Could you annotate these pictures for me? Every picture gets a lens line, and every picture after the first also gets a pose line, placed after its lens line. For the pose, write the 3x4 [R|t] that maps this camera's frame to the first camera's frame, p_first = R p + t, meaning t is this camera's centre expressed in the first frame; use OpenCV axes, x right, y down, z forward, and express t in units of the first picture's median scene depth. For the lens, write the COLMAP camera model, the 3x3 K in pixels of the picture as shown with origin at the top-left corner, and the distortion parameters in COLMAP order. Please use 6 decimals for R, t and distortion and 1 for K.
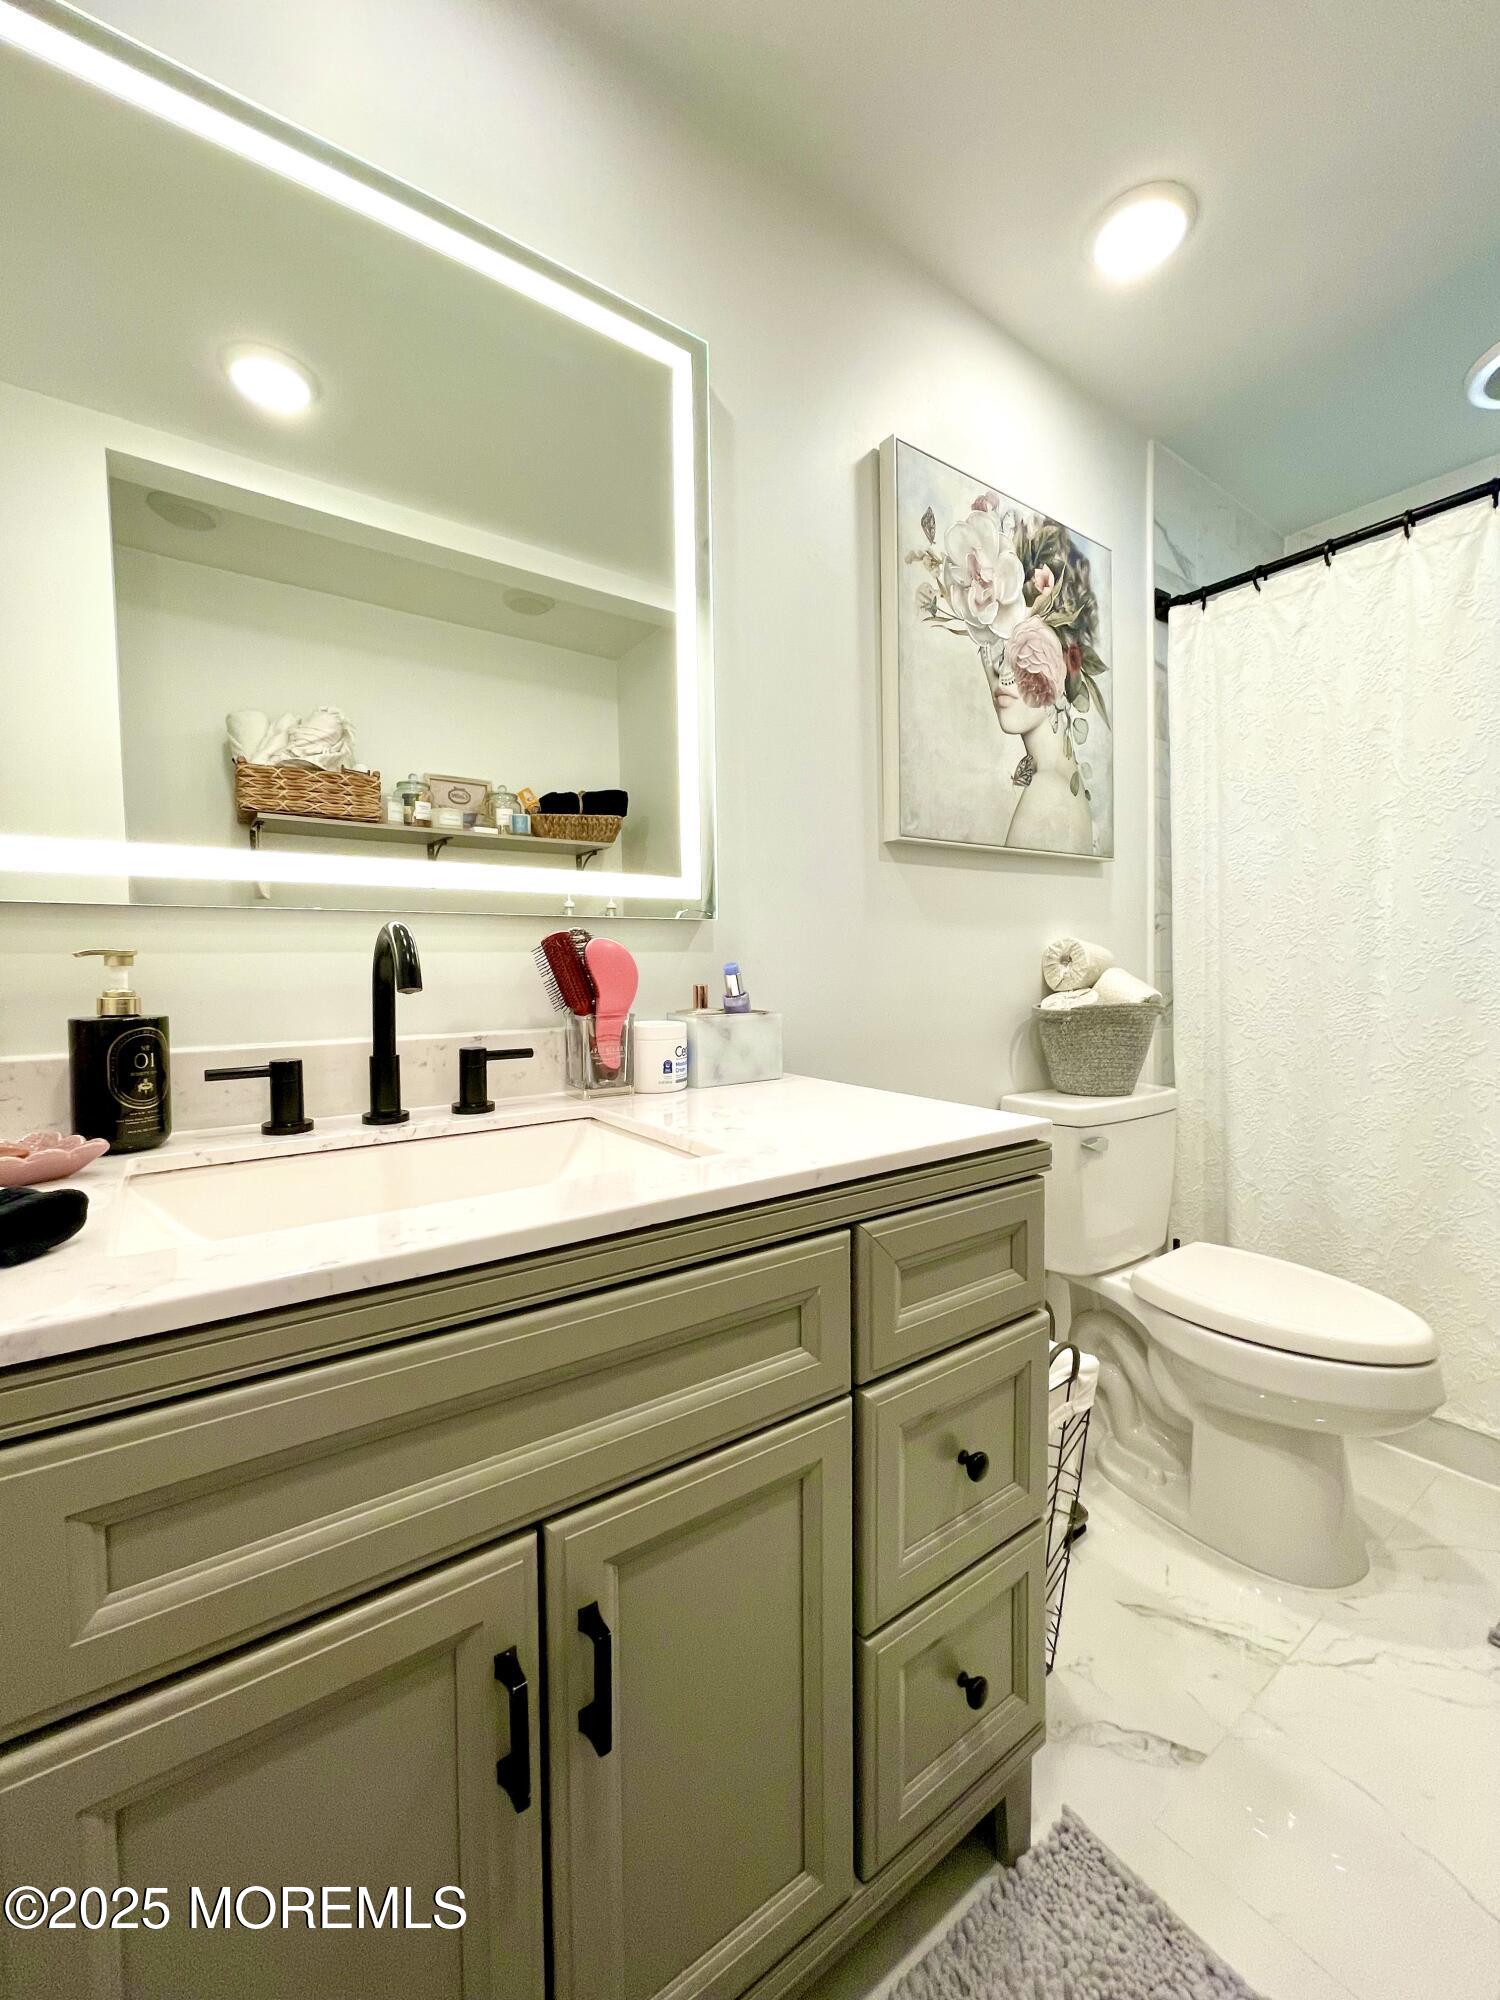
lens RADIAL K [[810.0, 0, 758.5], [0, 810.0, 1002.7], [0, 0, 1]] dist [0.011962, 0.001239]
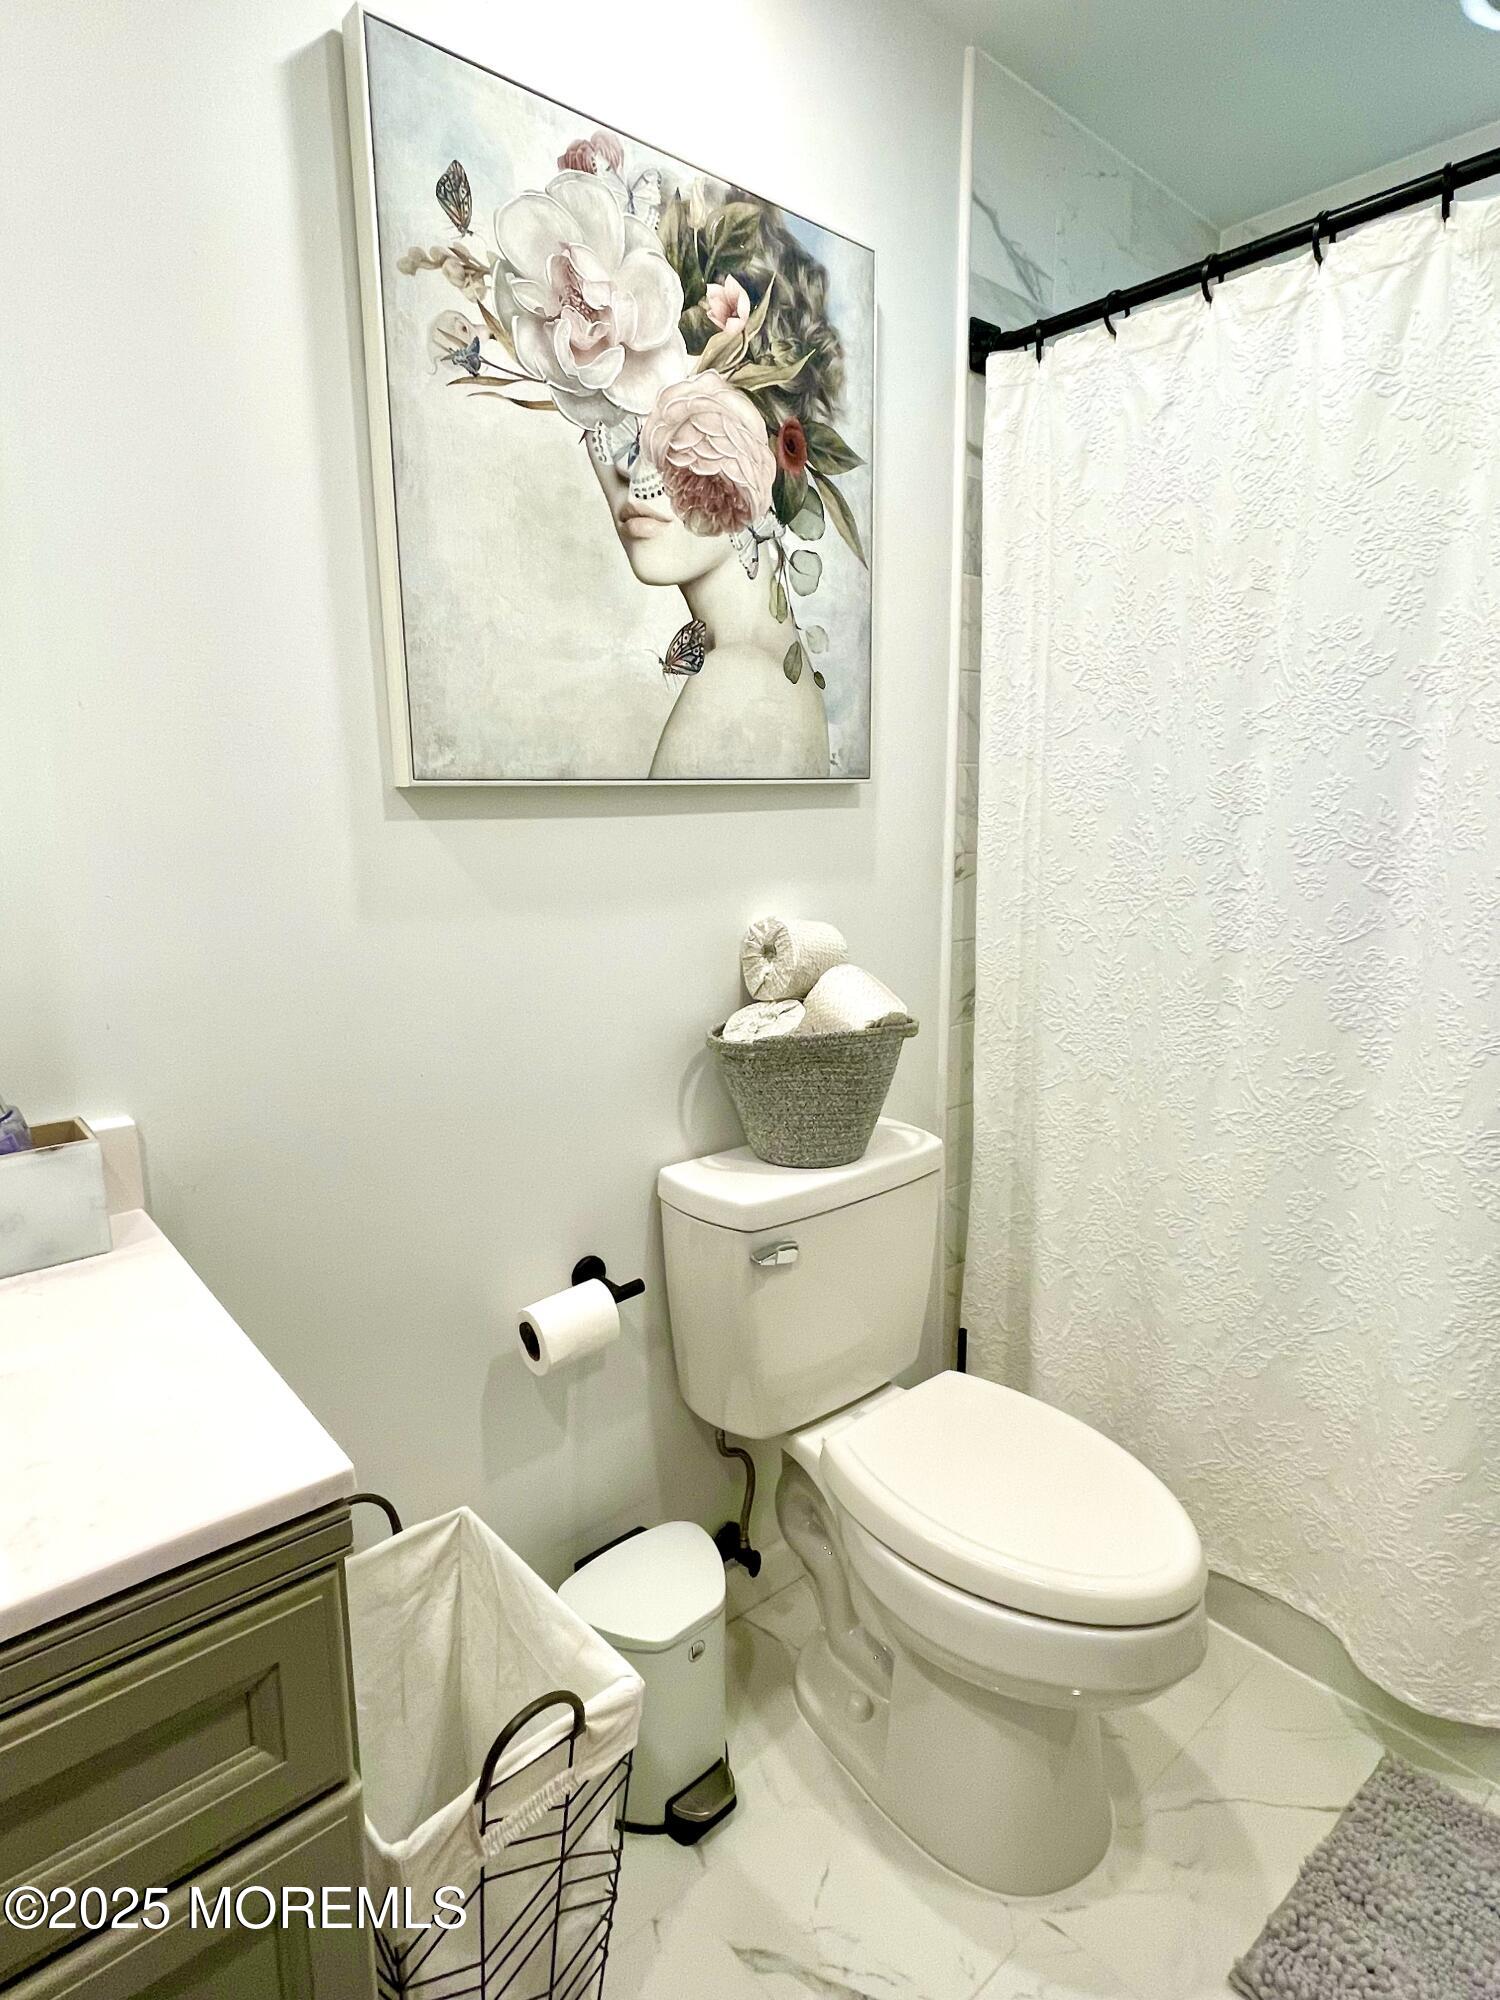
lens RADIAL K [[1076.6, 0, 744.9], [0, 1076.6, 992.4], [0, 0, 1]] dist [0.007535, 0.001027]
pose [[0.997006, -0.003178, 0.077254, 0.307238], [-0.007643, 0.990212, 0.139365, -0.144136], [-0.076940, -0.139538, 0.987223, 0.174508]]
